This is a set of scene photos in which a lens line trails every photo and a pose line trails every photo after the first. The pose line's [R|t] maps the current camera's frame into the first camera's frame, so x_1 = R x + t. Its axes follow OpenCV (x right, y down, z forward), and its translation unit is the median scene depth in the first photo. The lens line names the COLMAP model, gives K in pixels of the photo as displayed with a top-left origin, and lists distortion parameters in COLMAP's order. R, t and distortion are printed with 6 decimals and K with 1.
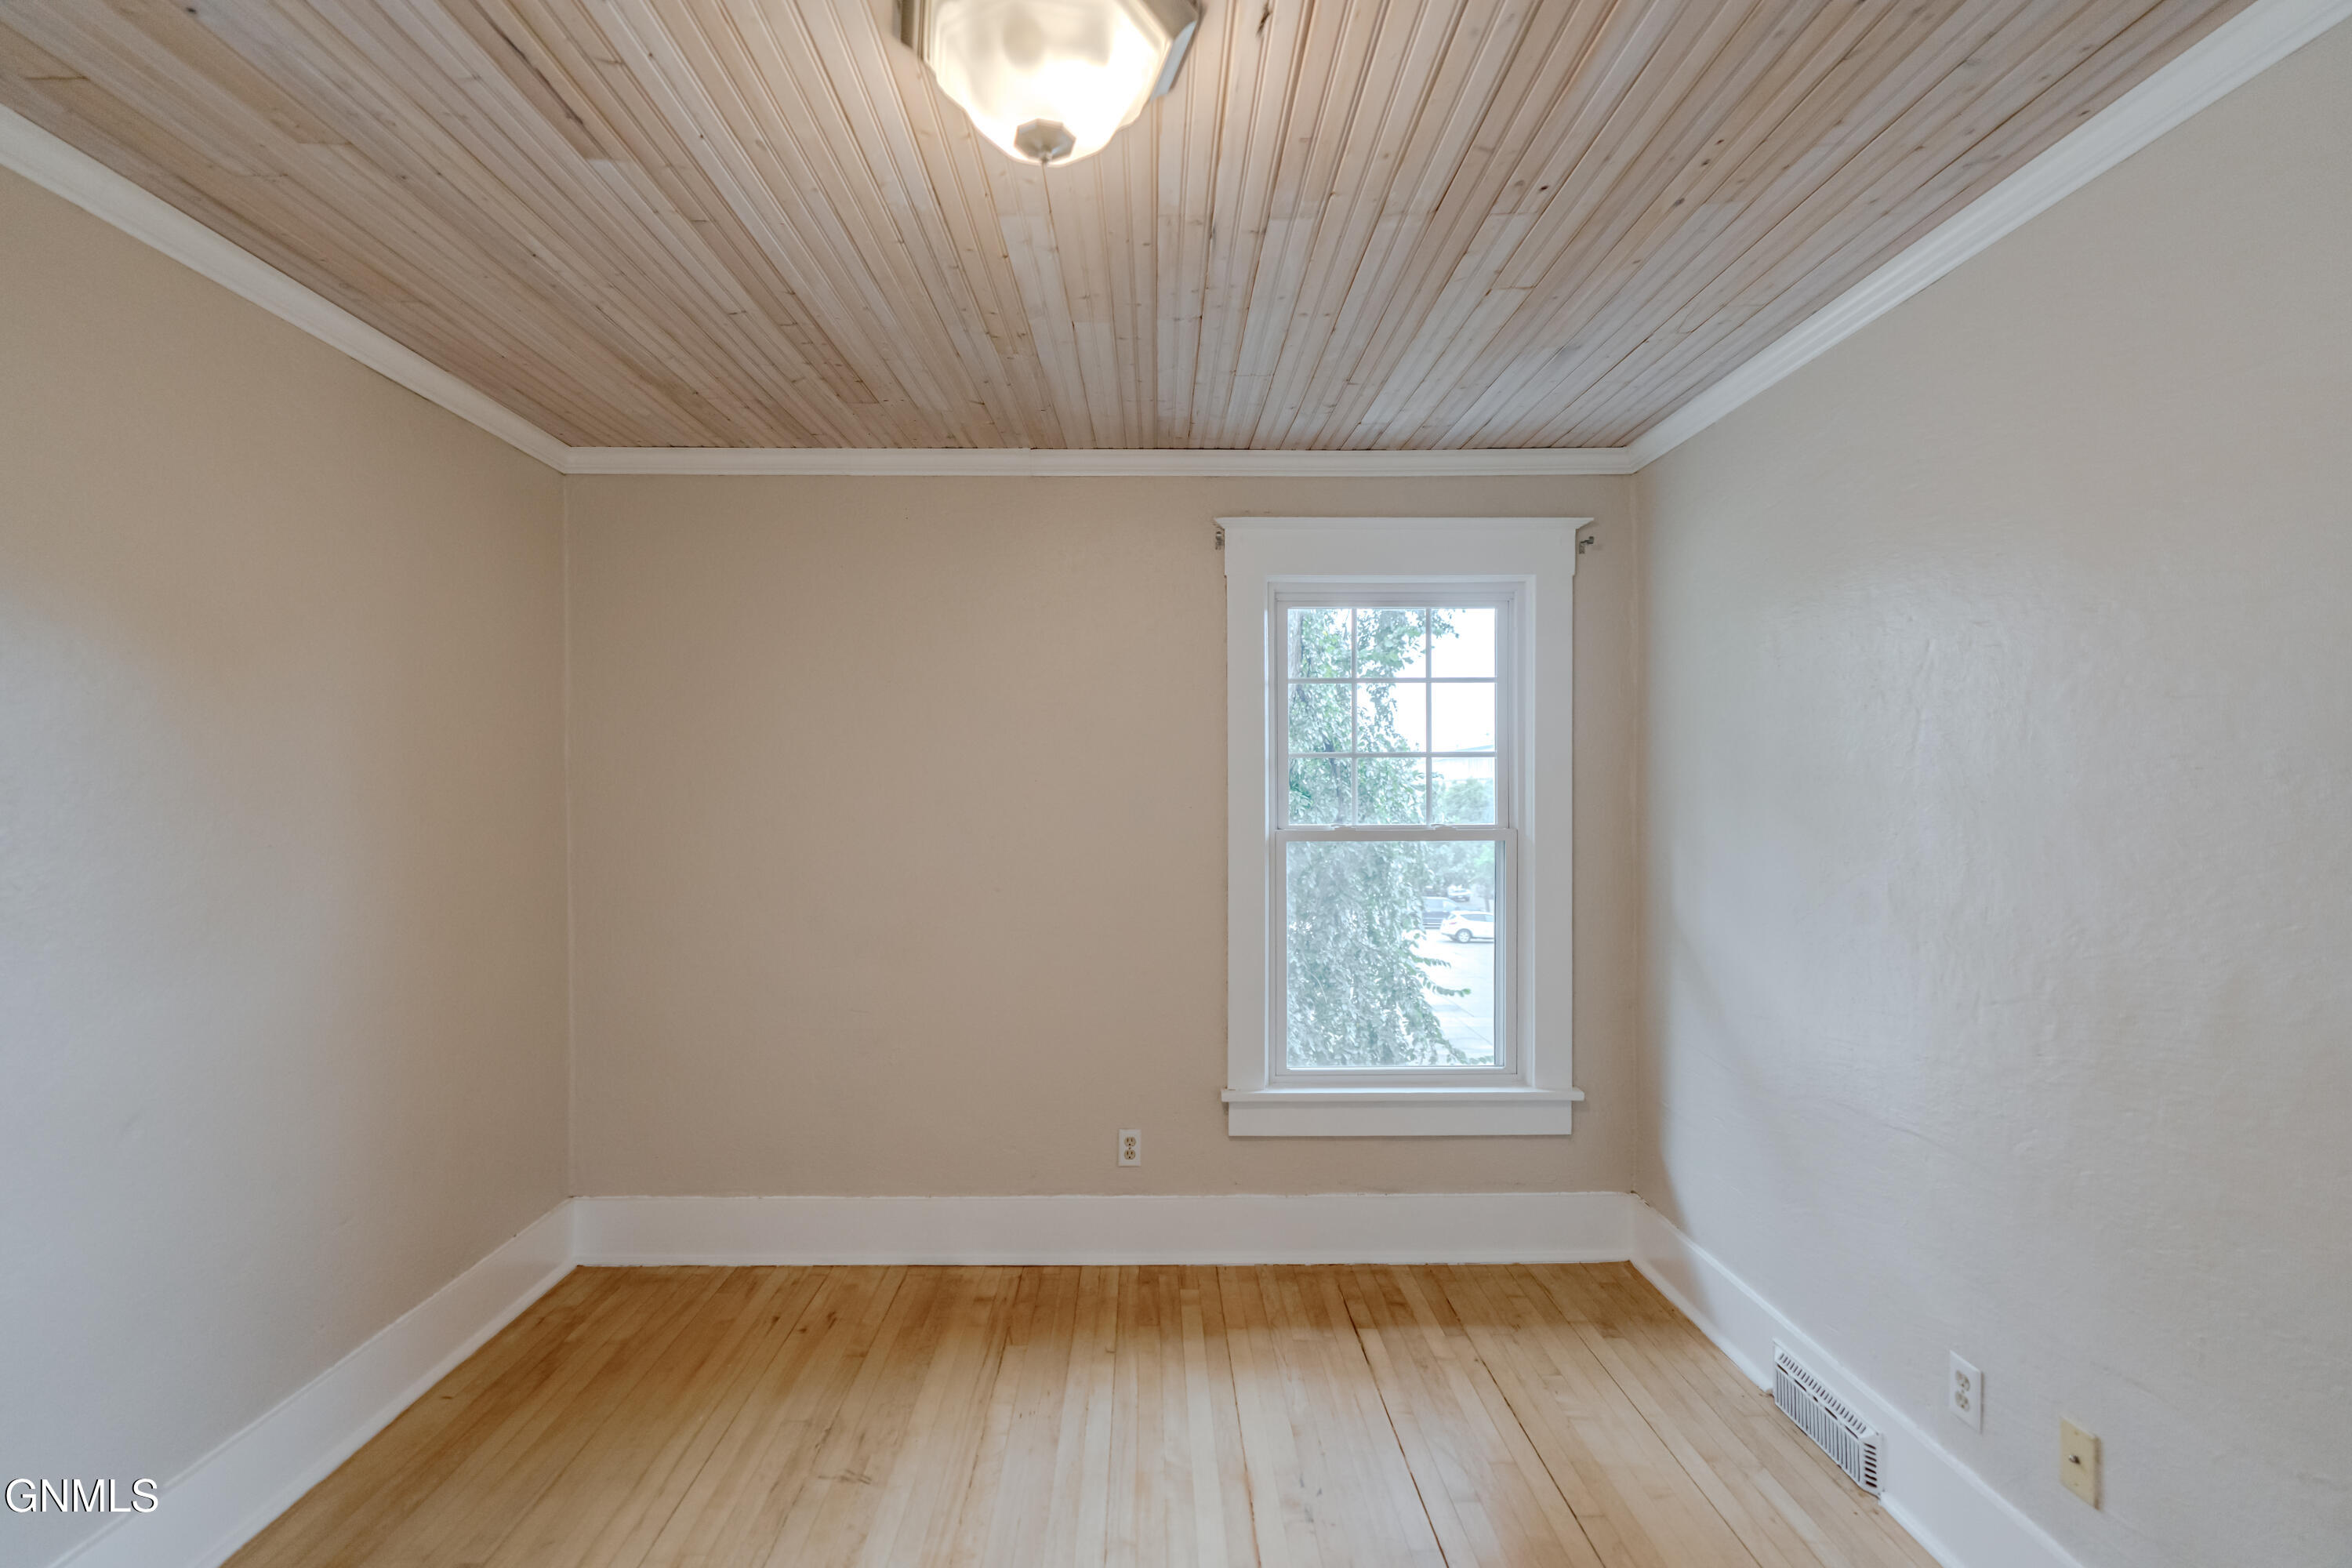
lens RADIAL K [[1085.8, 0, 1175.4], [0, 1085.8, 798.4], [0, 0, 1]] dist [-0.009848, 0.002575]
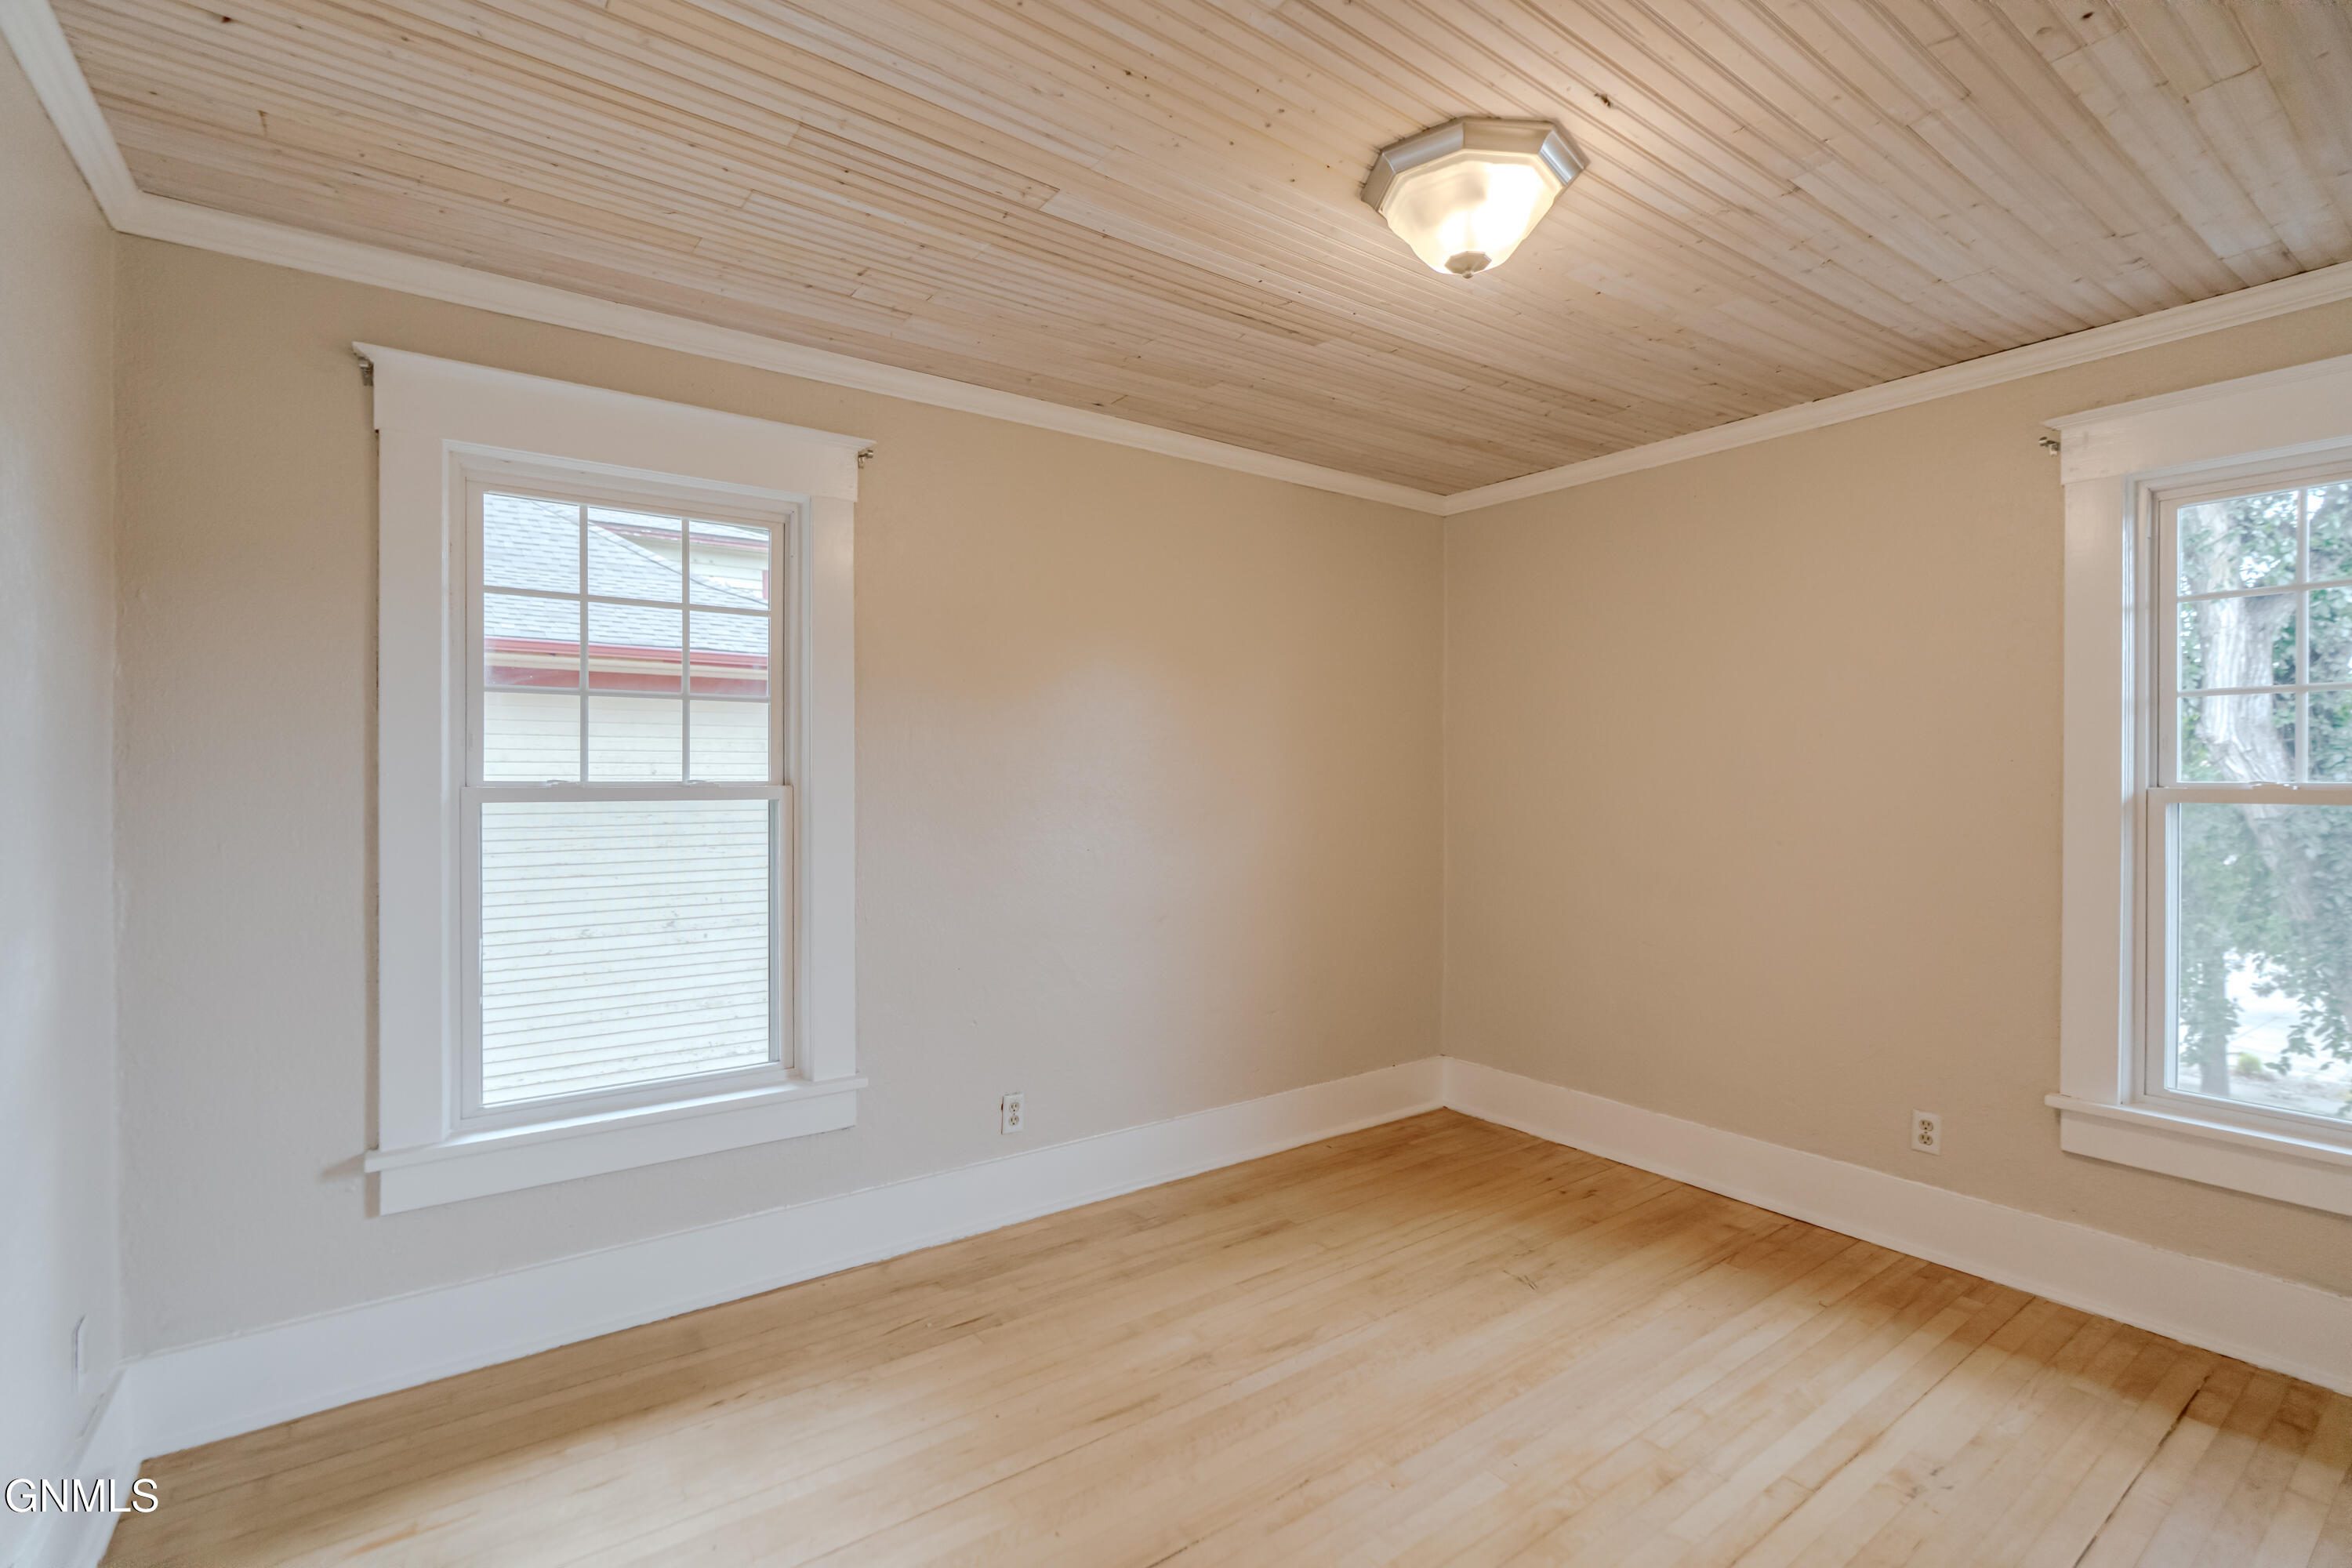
lens RADIAL K [[1079.9, 0, 1165.2], [0, 1079.9, 776.1], [0, 0, 1]] dist [0.002356, 0.001291]
pose [[0.573884, 0.001609, -0.818935, 0.373351], [-0.007643, 0.999965, -0.003391, 0.032344], [0.818901, 0.008205, 0.573877, -0.059367]]
